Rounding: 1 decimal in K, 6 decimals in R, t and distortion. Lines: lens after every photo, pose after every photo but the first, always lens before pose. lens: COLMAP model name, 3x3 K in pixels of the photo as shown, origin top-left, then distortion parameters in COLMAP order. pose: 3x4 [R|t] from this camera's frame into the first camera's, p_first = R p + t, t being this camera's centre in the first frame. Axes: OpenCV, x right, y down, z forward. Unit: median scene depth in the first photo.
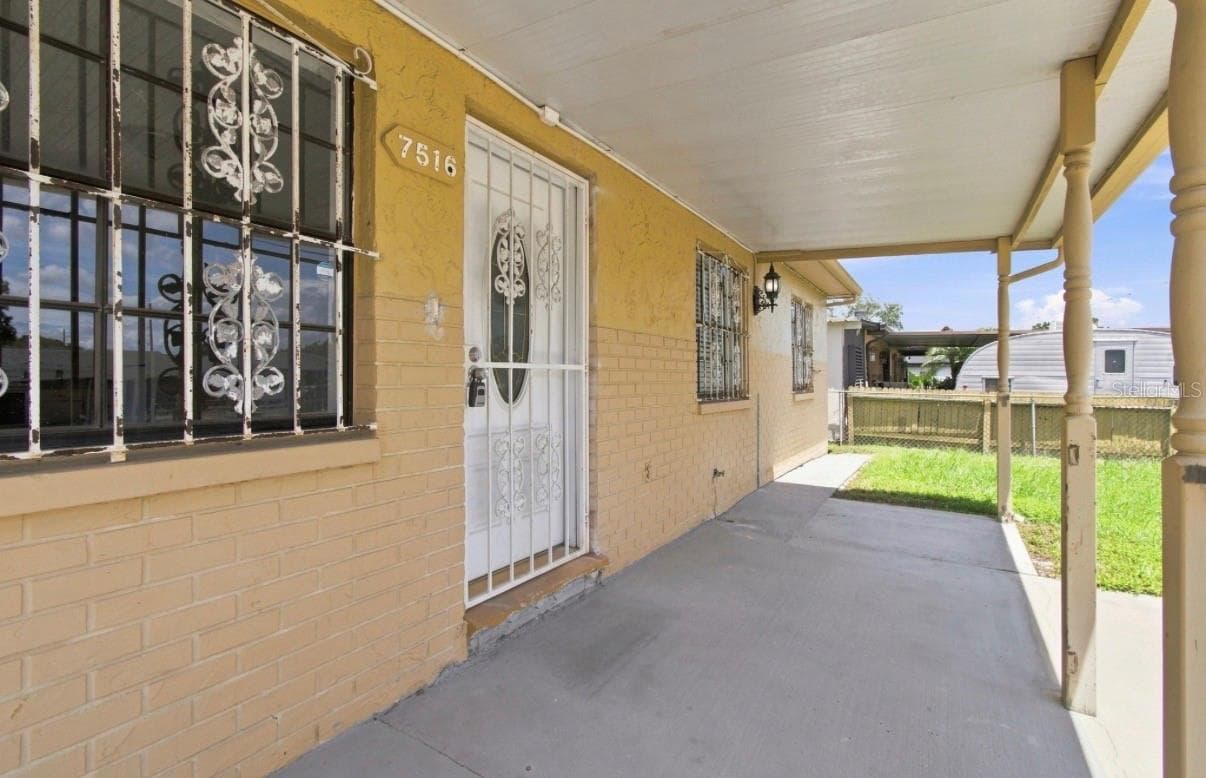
lens RADIAL K [[549.2, 0, 608.5], [0, 549.2, 377.1], [0, 0, 1]] dist [0.011466, 0.000396]
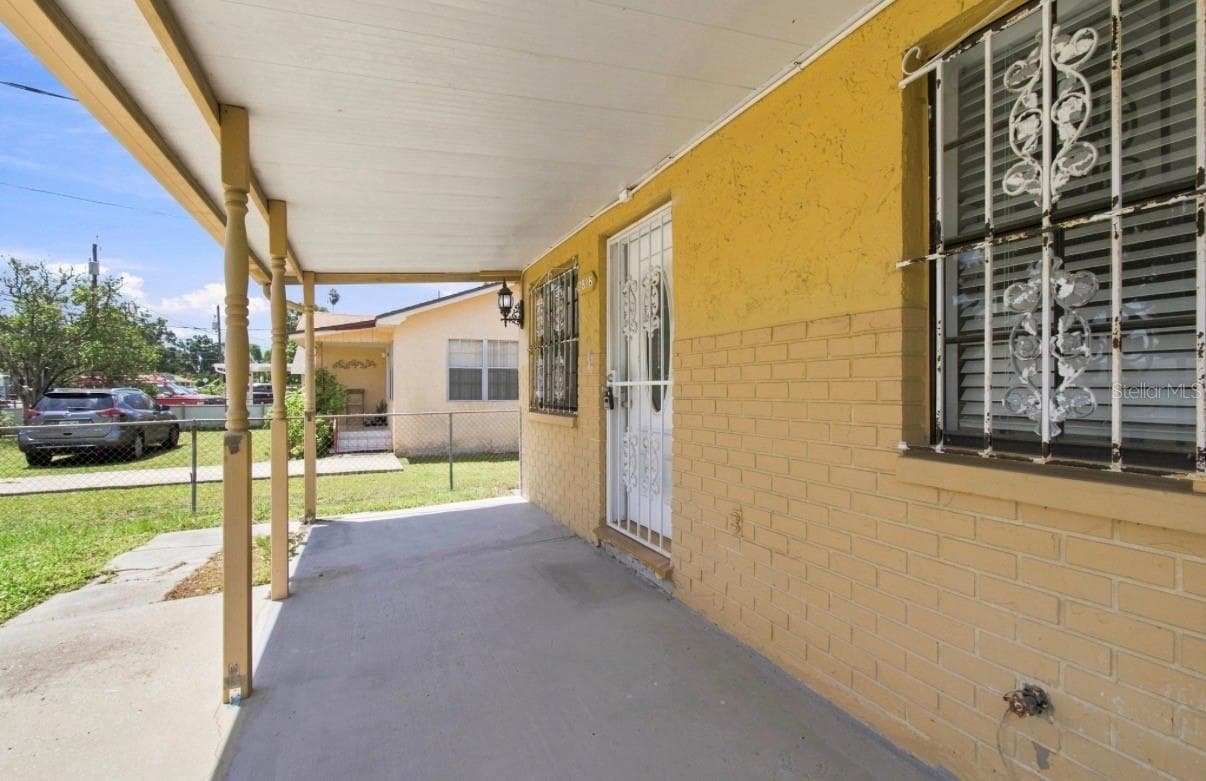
lens RADIAL K [[539.7, 0, 603.0], [0, 539.7, 390.5], [0, 0, 1]] dist [0.000723, 0.000408]
pose [[-0.559316, 0.003783, -0.828946, 1.144825], [0.006686, 0.999978, 0.000052, -0.003482], [0.828928, -0.005513, -0.559328, 1.910511]]
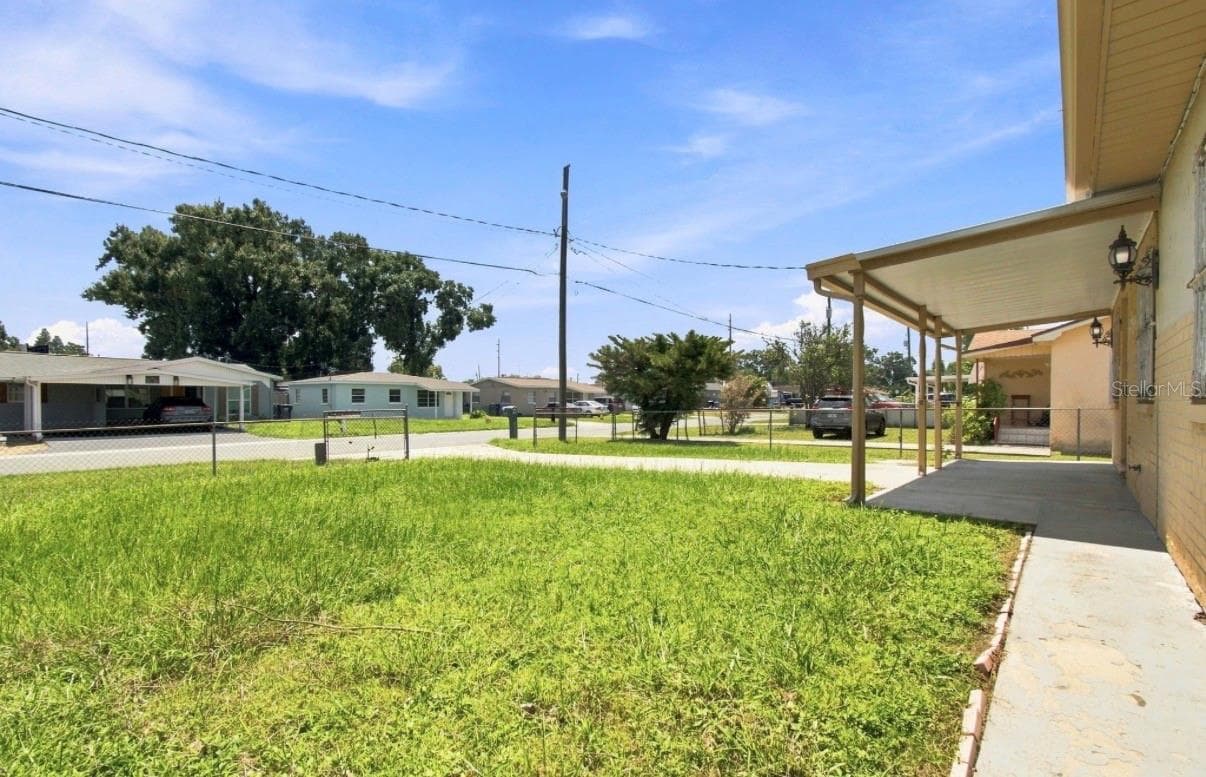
lens RADIAL K [[546.9, 0, 596.6], [0, 546.9, 403.3], [0, 0, 1]] dist [0.000464, 0.000501]
pose [[-0.987448, 0.003712, 0.157900, 2.111110], [0.003256, 0.999990, -0.003144, 0.080164], [-0.157910, -0.002590, -0.987450, 4.360253]]
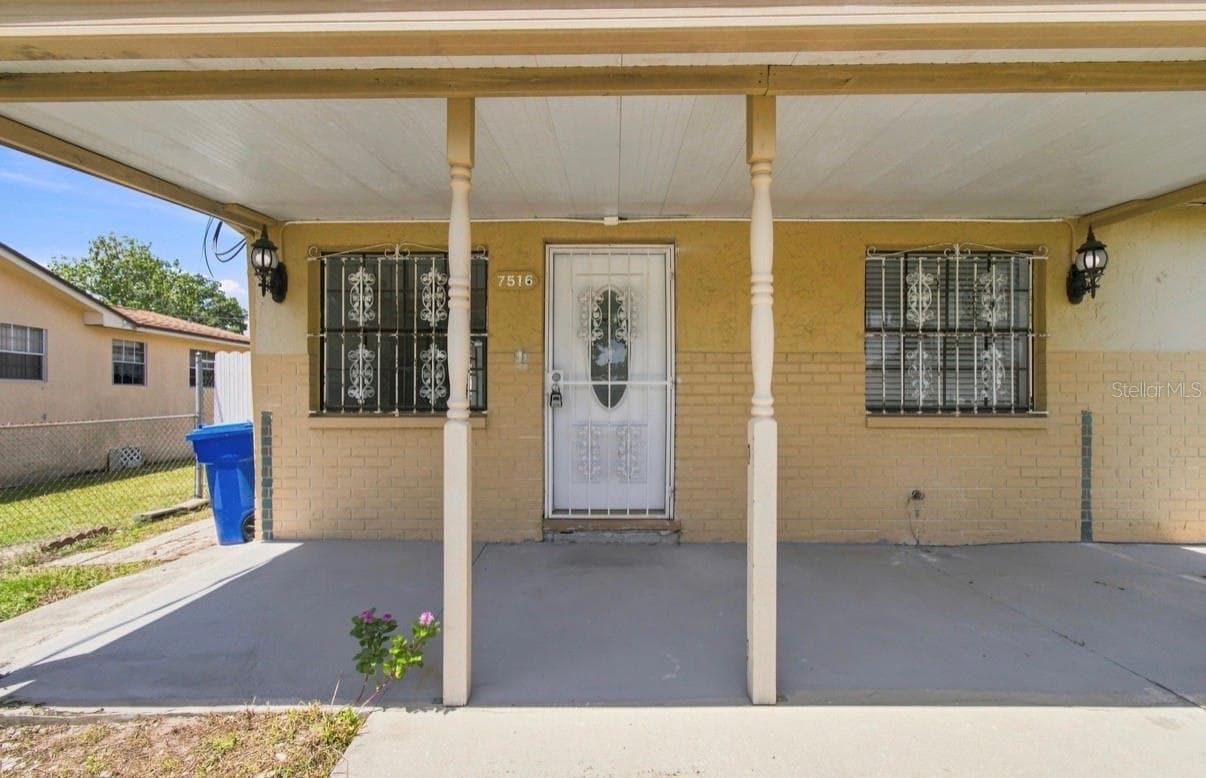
lens RADIAL K [[546.9, 0, 596.6], [0, 546.9, 403.8], [0, 0, 1]] dist [0.000464, 0.000501]
pose [[0.519609, 0.008772, -0.854359, 1.350878], [0.002738, 0.999925, 0.011932, 0.023716], [0.854400, -0.008539, 0.519546, 0.186217]]
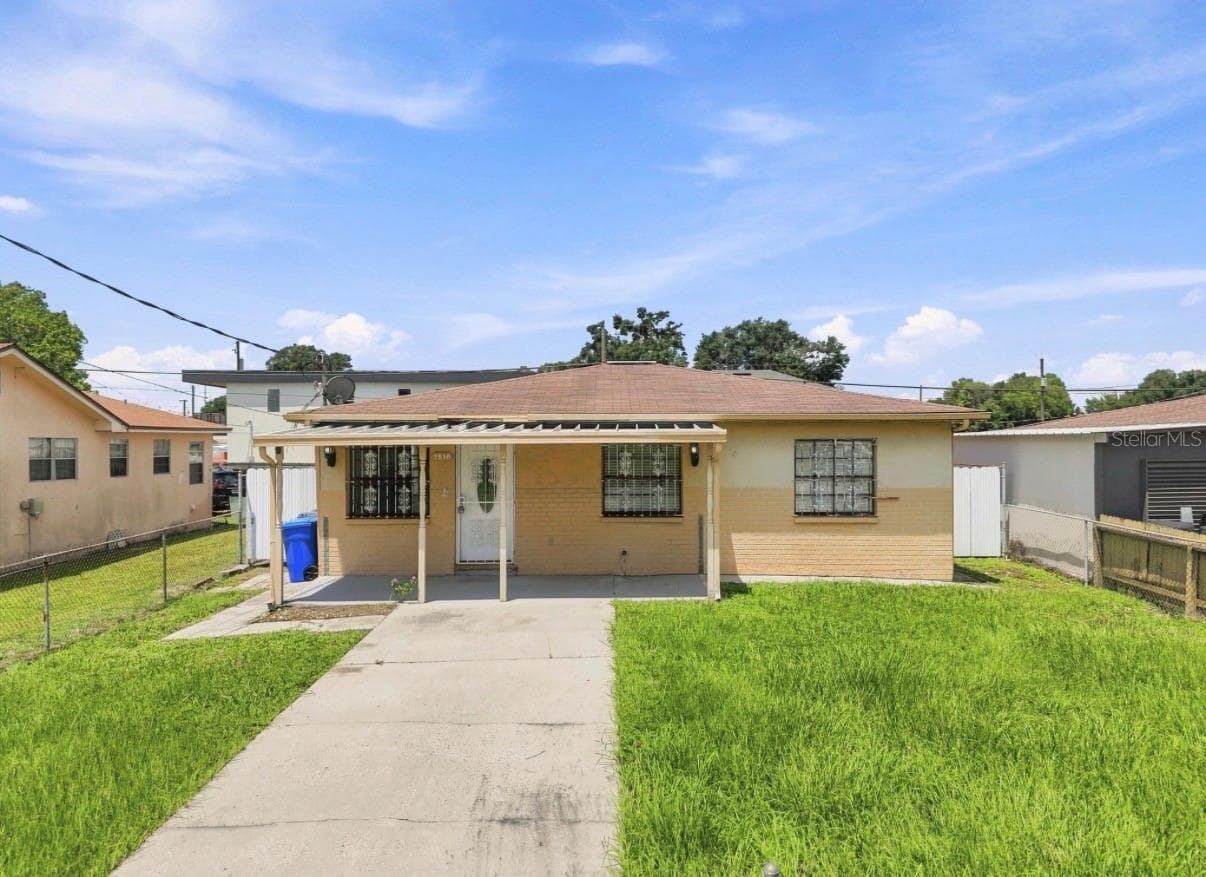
lens RADIAL K [[896.1, 0, 603.0], [0, 896.1, 438.5], [0, 0, 1]] dist [0.113379, -0.133213]
pose [[0.518492, -0.000306, -0.855082, 5.724215], [0.006832, 0.999969, 0.003785, -0.492506], [0.855055, -0.007804, 0.518479, -1.434218]]
